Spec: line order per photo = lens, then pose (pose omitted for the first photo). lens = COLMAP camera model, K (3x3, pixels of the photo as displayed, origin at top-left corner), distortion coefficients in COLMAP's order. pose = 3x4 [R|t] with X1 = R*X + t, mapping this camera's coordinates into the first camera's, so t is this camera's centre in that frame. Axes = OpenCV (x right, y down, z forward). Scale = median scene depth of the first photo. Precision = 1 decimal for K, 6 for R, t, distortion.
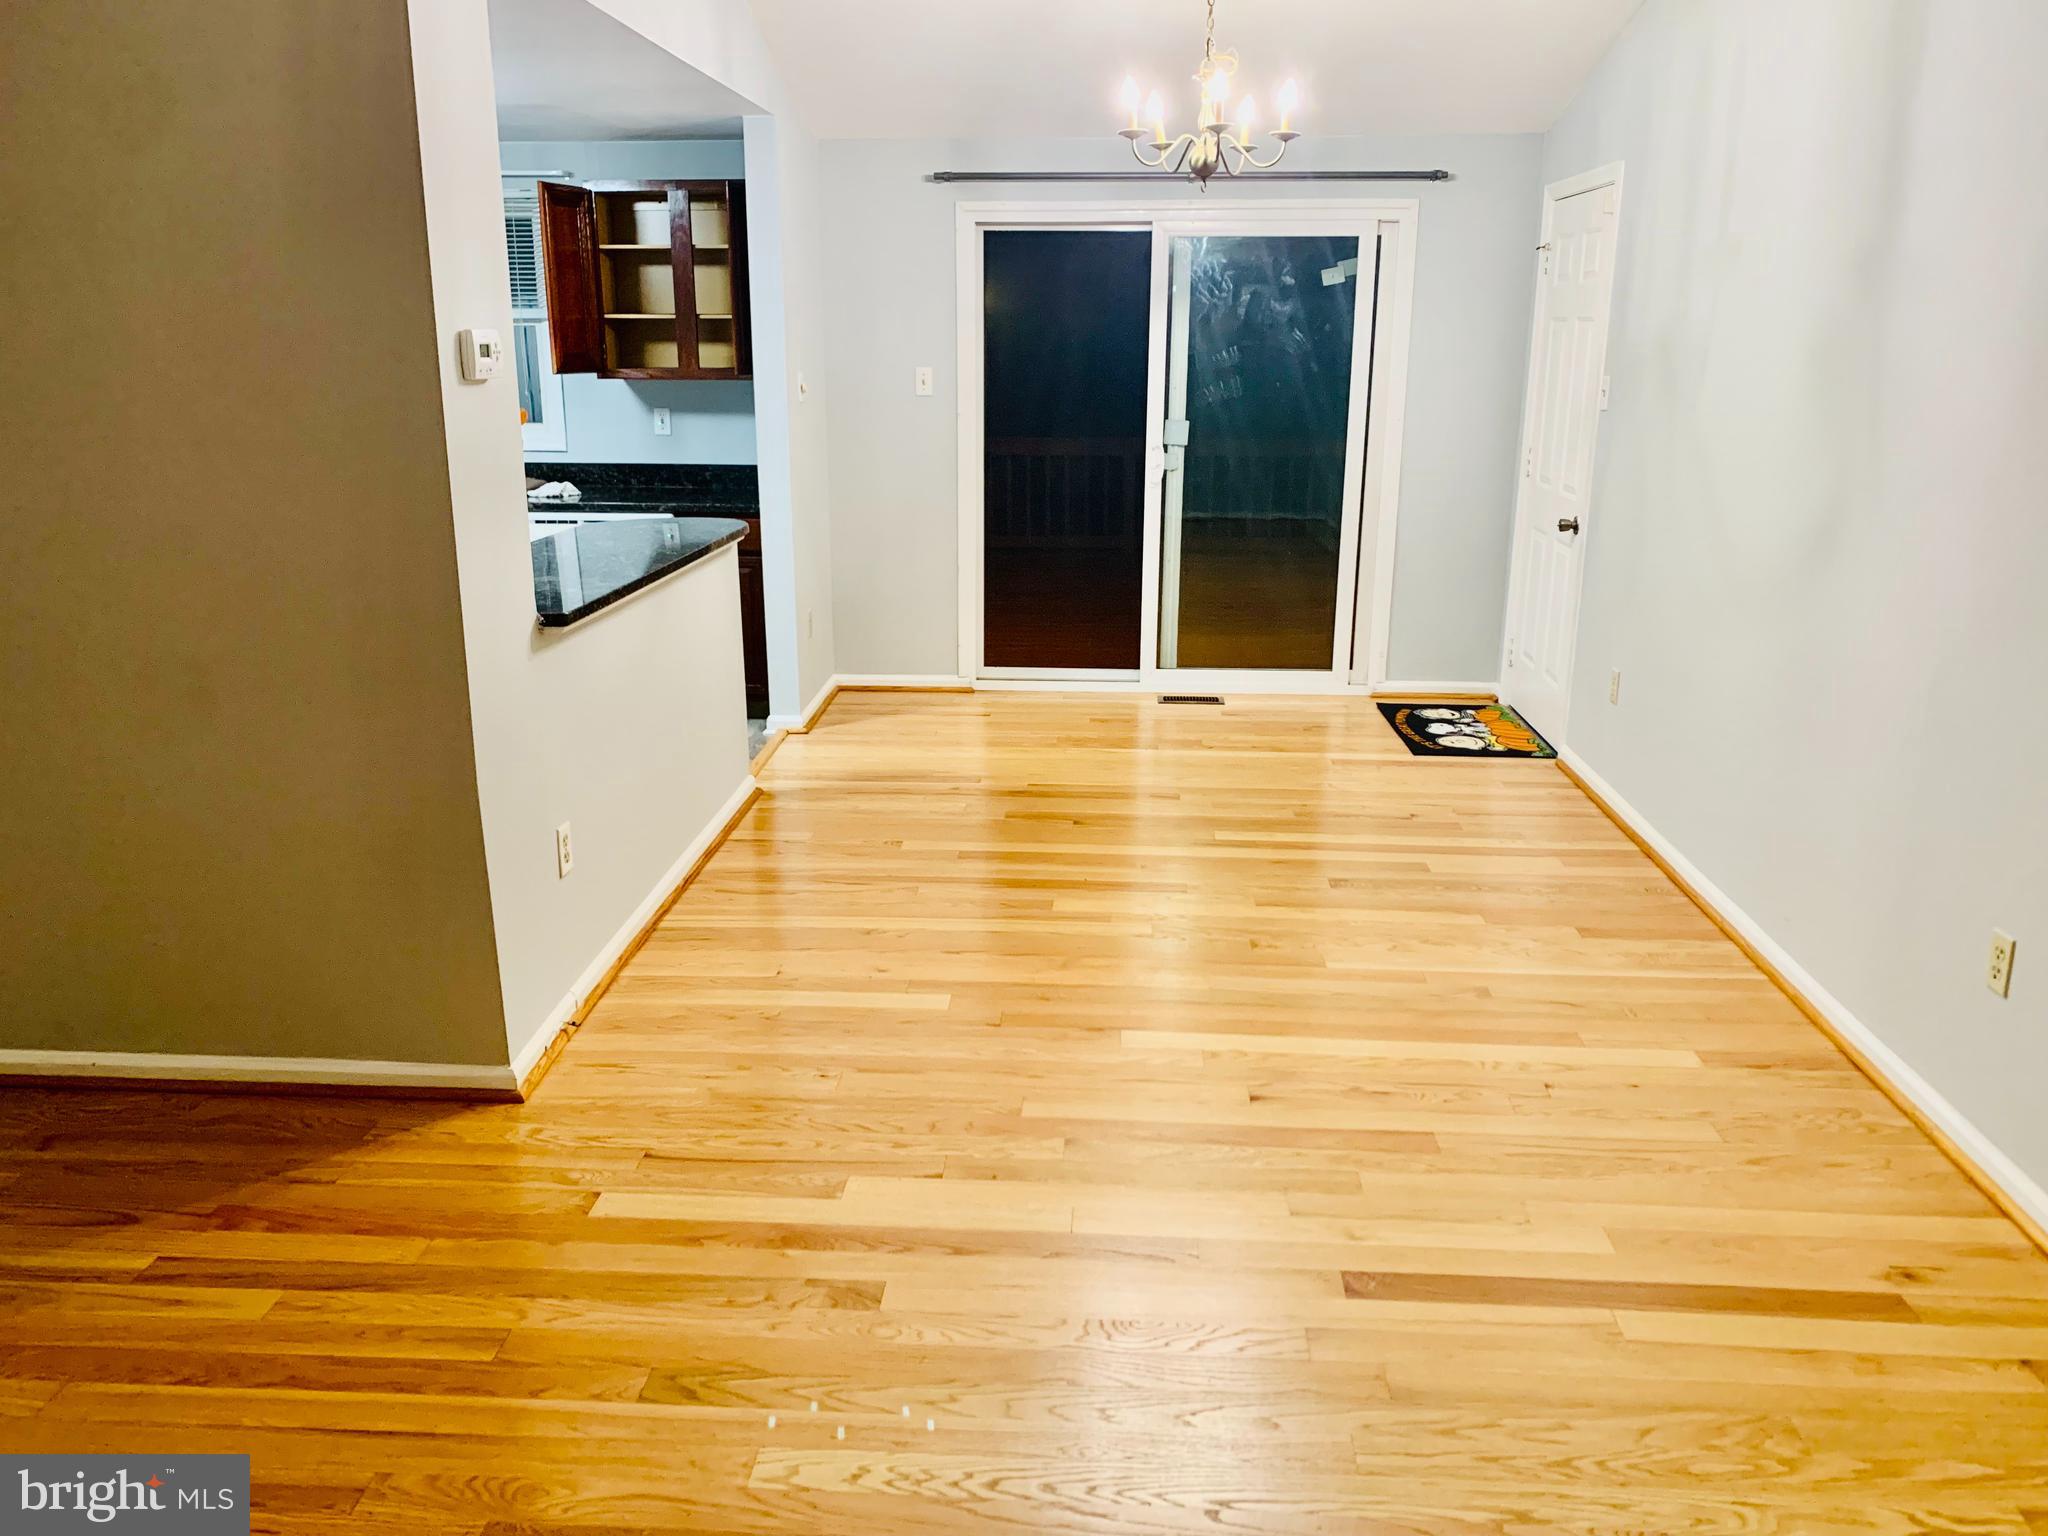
lens RADIAL K [[1546.6, 0, 1018.7], [0, 1546.6, 773.1], [0, 0, 1]] dist [0.009969, -0.000657]
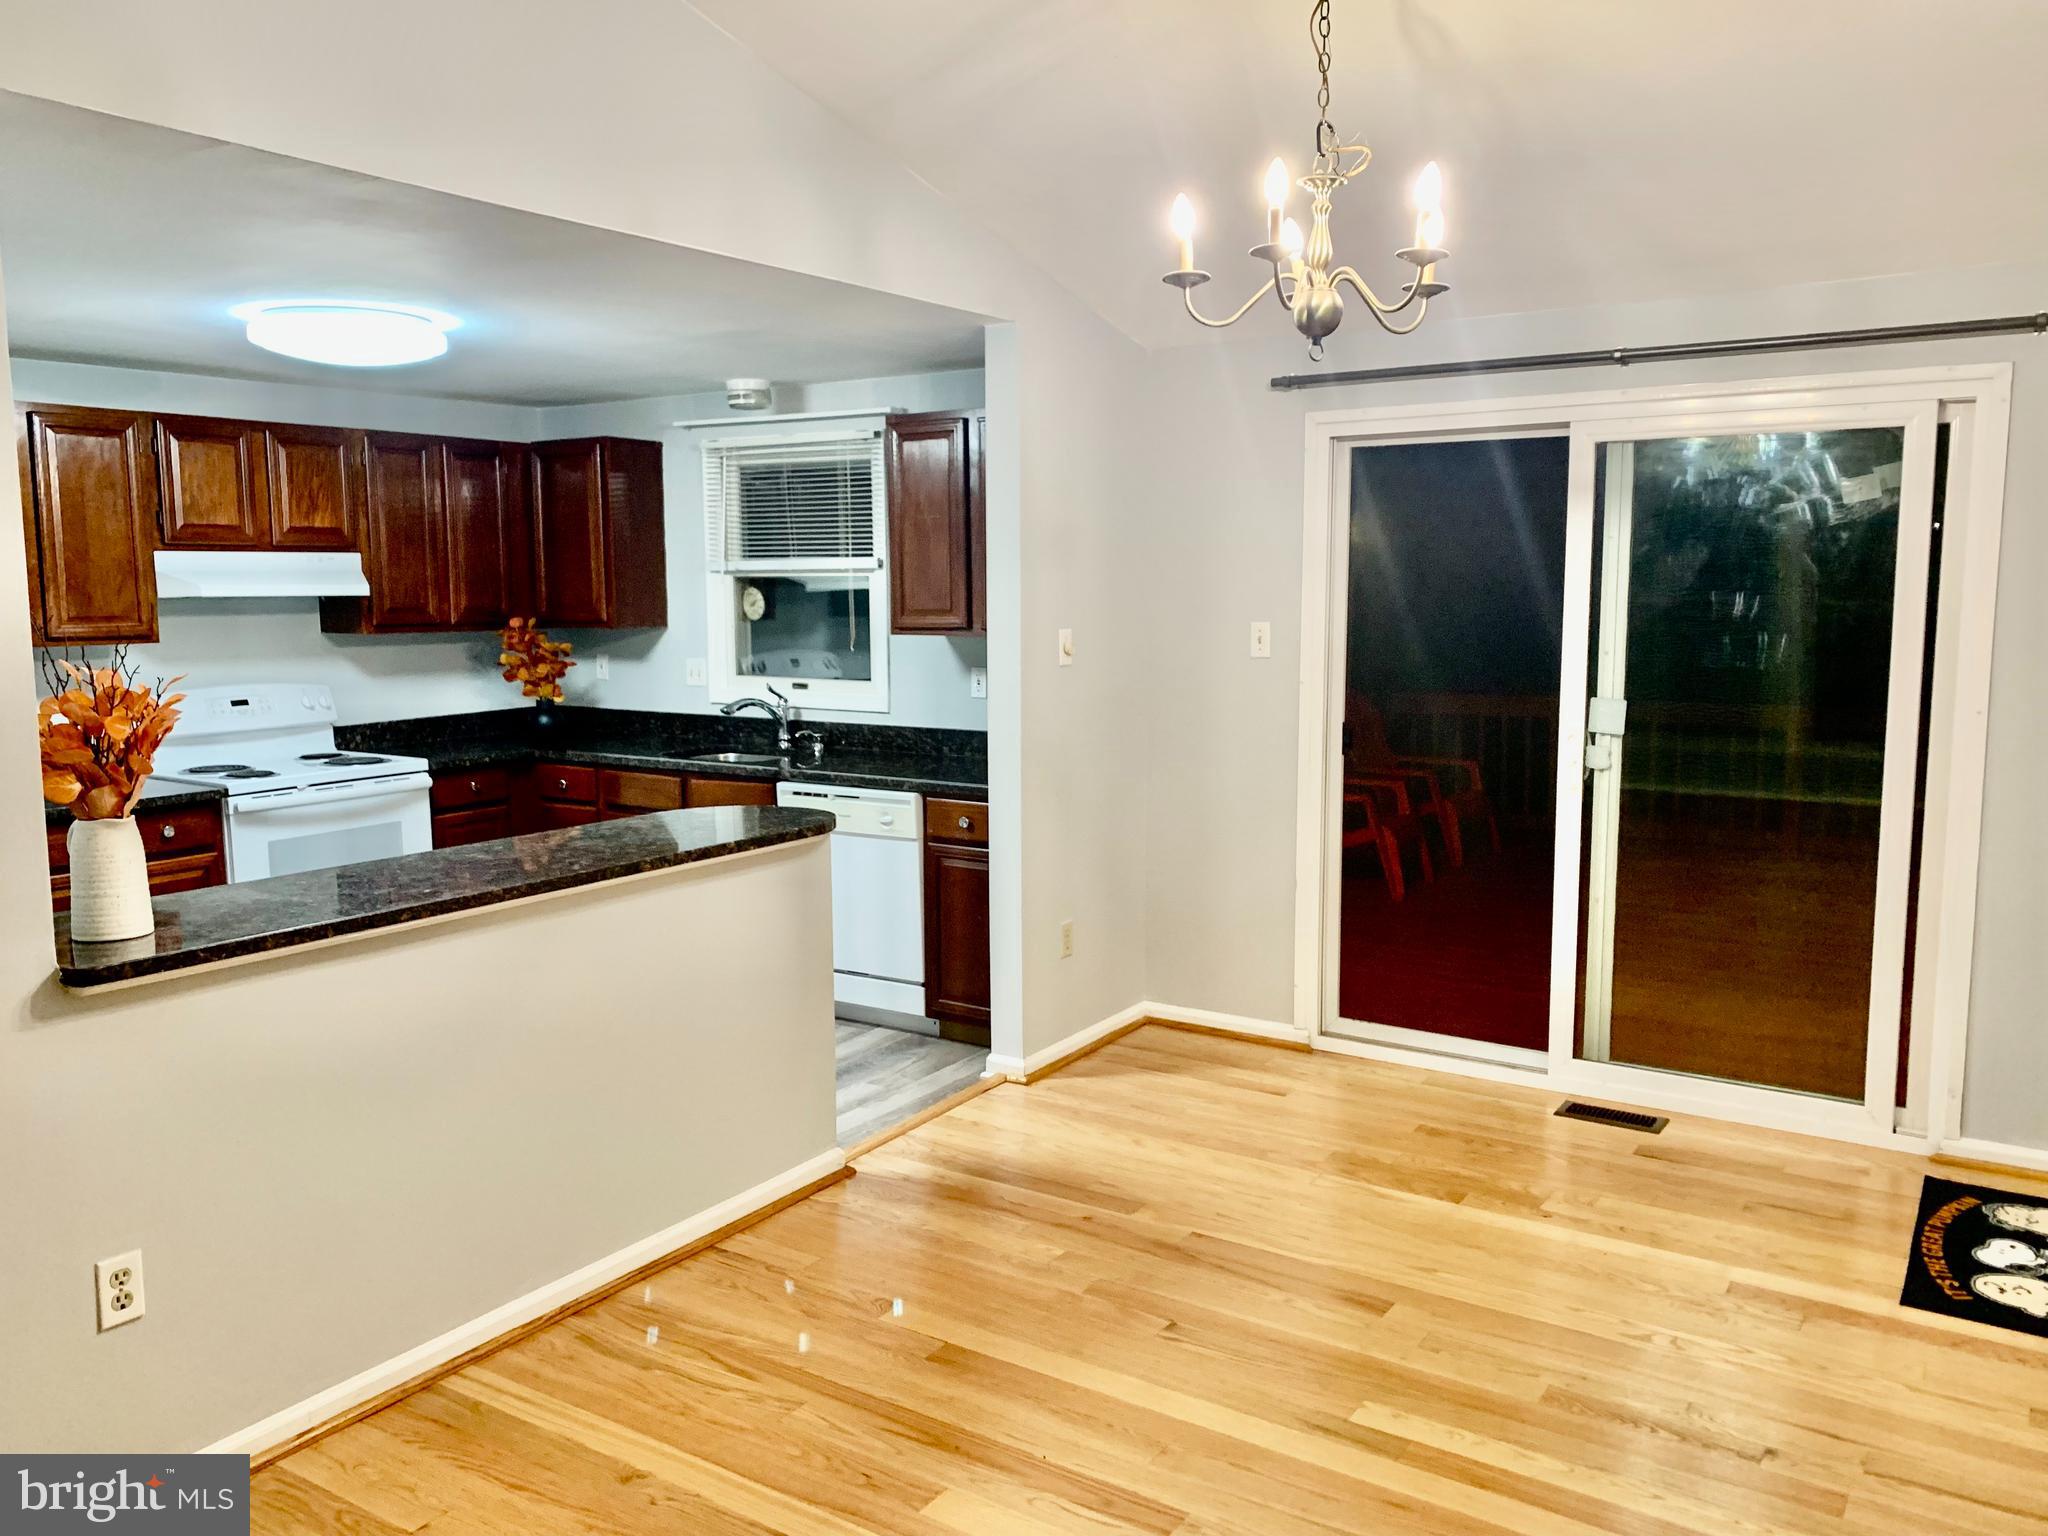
lens RADIAL K [[1551.8, 0, 1030.4], [0, 1551.8, 760.5], [0, 0, 1]] dist [0.029750, -0.007062]
pose [[0.869480, 0.050247, -0.491405, 0.222891], [-0.128005, 0.983750, -0.125899, -0.082617], [0.477094, 0.172369, 0.861783, 0.291658]]
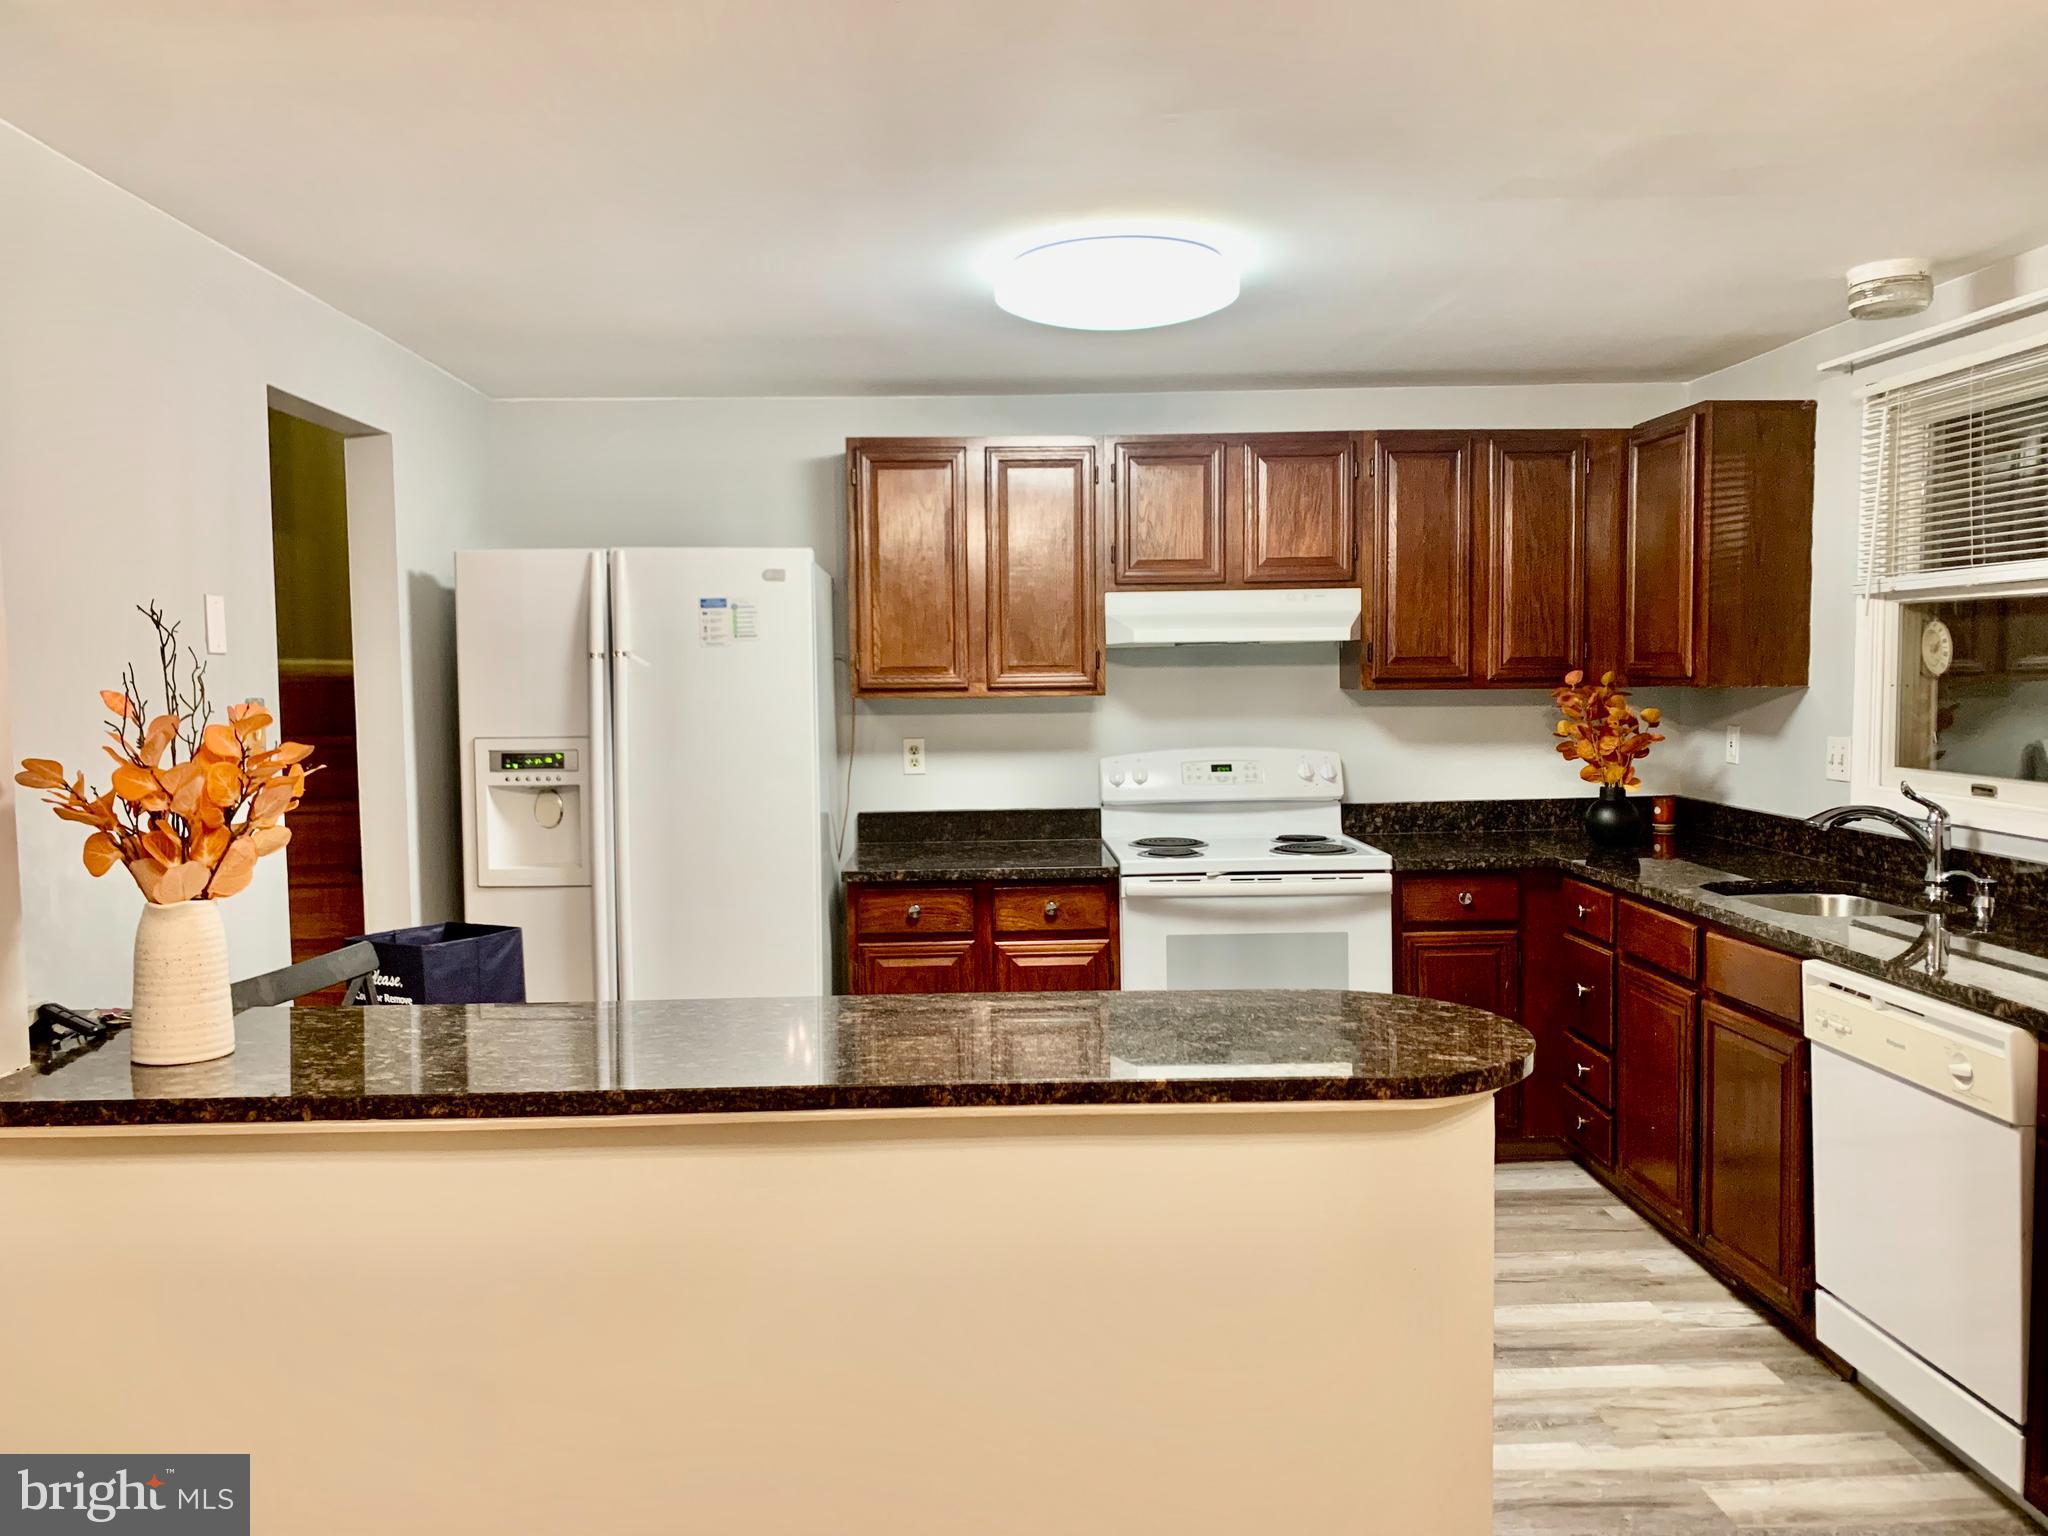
lens RADIAL K [[1546.6, 0, 1018.7], [0, 1546.6, 773.1], [0, 0, 1]] dist [0.009969, -0.000657]
pose [[0.103519, 0.064625, -0.992526, 0.129628], [-0.261705, 0.964495, 0.035505, -0.166826], [0.959580, 0.256073, 0.116756, 0.651986]]
